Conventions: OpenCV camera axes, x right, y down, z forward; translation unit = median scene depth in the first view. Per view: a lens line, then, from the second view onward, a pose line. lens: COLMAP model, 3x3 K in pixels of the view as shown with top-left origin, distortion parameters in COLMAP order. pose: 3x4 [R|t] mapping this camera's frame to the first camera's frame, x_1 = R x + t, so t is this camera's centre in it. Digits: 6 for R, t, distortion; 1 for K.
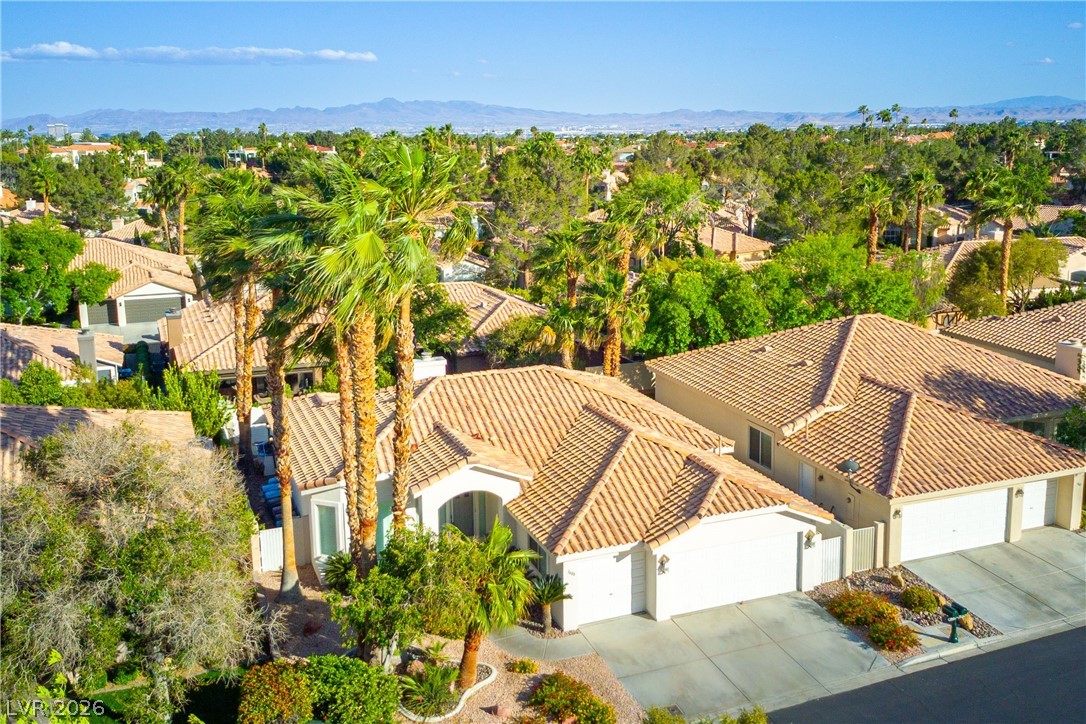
lens RADIAL K [[1112.3, 0, 566.2], [0, 1112.3, 358.3], [0, 0, 1]] dist [0.265397, -0.576917]
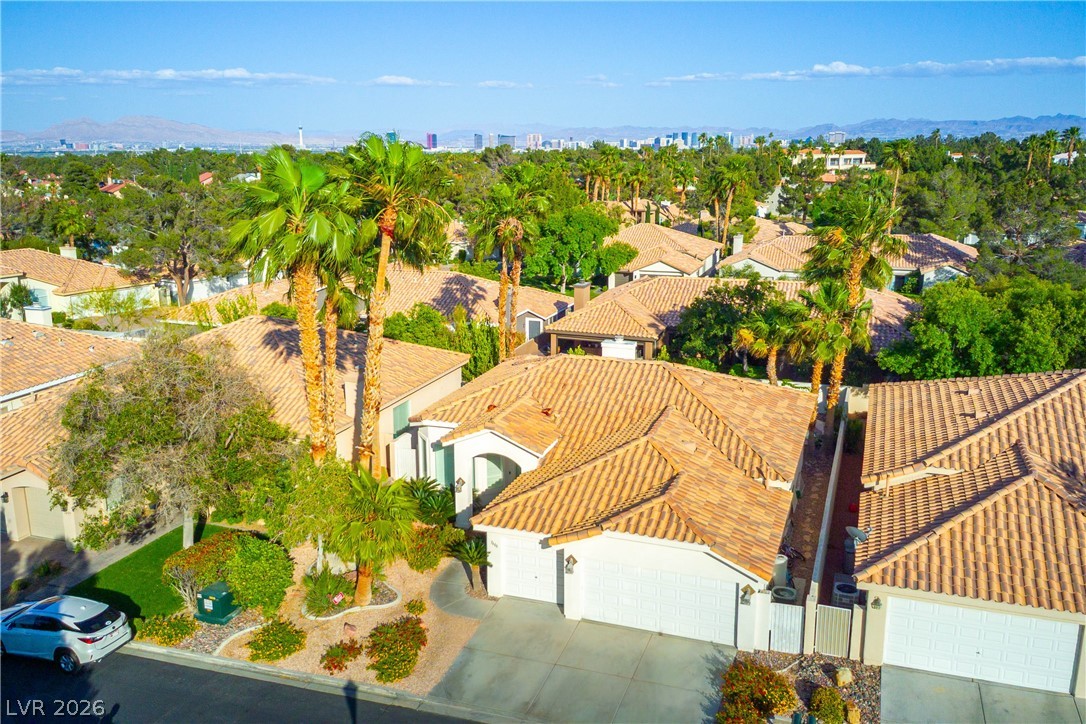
lens RADIAL K [[961.1, 0, 518.8], [0, 961.1, 374.4], [0, 0, 1]] dist [0.197625, -0.329572]
pose [[0.717903, 0.174792, -0.673842, 0.572393], [-0.148856, 0.984121, 0.096688, -0.056764], [0.680042, 0.030893, 0.732522, 0.312694]]
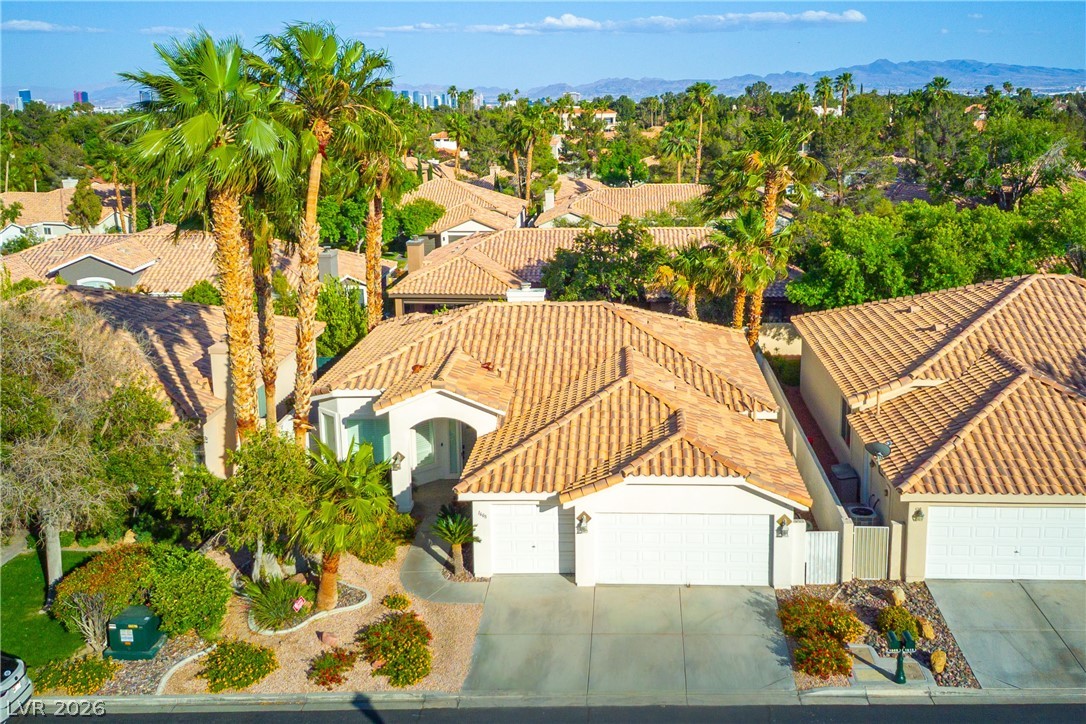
lens RADIAL K [[1112.3, 0, 566.2], [0, 1112.3, 358.3], [0, 0, 1]] dist [0.265397, -0.576917]
pose [[0.899127, 0.102254, -0.425575, 0.408292], [-0.091957, 0.994758, 0.044733, 0.017393], [0.427918, -0.001086, 0.903817, 0.196406]]
